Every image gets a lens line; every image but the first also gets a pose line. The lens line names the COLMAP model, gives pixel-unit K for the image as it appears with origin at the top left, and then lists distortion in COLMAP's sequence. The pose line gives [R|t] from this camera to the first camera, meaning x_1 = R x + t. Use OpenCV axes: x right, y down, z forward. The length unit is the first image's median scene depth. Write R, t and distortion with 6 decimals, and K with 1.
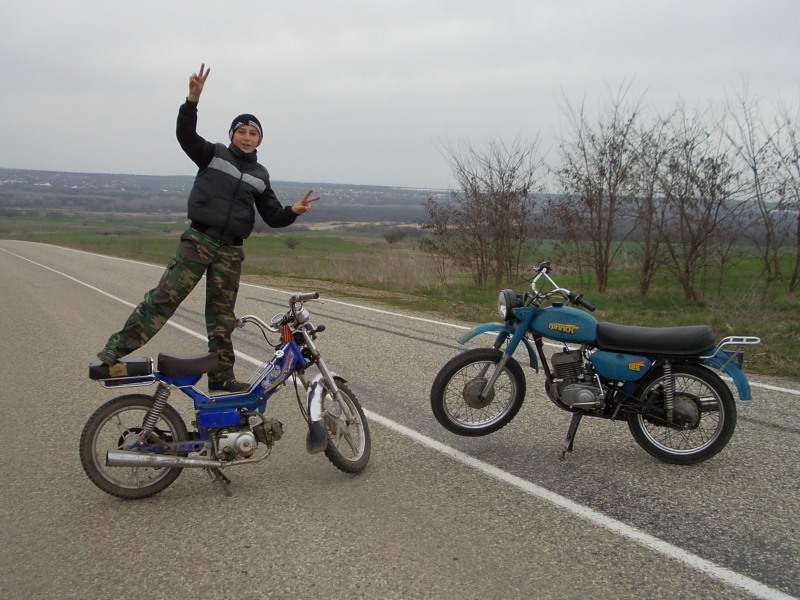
lens RADIAL K [[883.9, 0, 398.9], [0, 883.9, 300.8], [0, 0, 1]] dist [-0.058012, 0.000000]
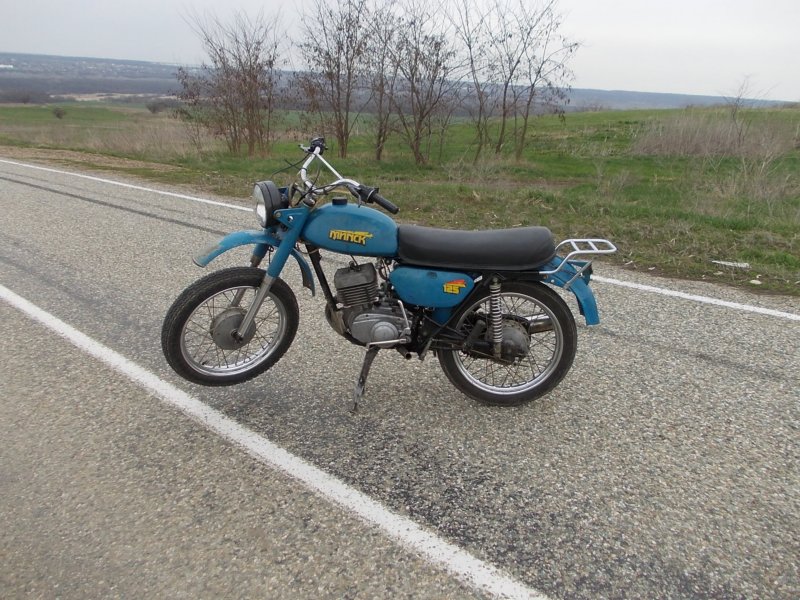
lens RADIAL K [[653.1, 0, 399.9], [0, 653.1, 303.8], [0, 0, 1]] dist [-0.003180, -0.032332]
pose [[0.945966, -0.086054, 0.312639, 0.054115], [0.016345, 0.975572, 0.219071, -0.027527], [-0.323854, -0.202124, 0.924264, 0.468464]]
